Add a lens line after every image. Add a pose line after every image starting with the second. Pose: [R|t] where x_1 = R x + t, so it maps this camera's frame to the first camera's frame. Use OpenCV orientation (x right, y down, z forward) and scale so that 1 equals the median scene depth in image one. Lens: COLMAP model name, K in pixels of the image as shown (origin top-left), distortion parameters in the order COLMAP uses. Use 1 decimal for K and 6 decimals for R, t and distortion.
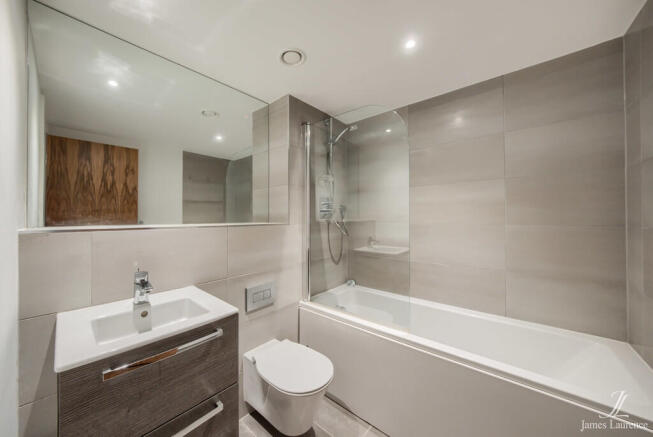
lens RADIAL K [[228.0, 0, 326.5], [0, 228.0, 218.5], [0, 0, 1]] dist [0.000730, 0.000010]
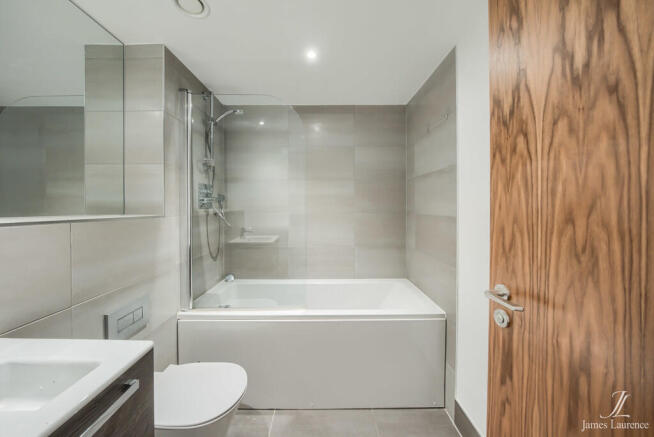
lens RADIAL K [[217.7, 0, 325.2], [0, 217.7, 212.1], [0, 0, 1]] dist [-0.000797, -0.000037]
pose [[0.766062, -0.010908, 0.642674, -0.205997], [0.002497, 0.999899, 0.013995, 0.001866], [-0.642761, -0.009117, 0.766012, 0.089500]]
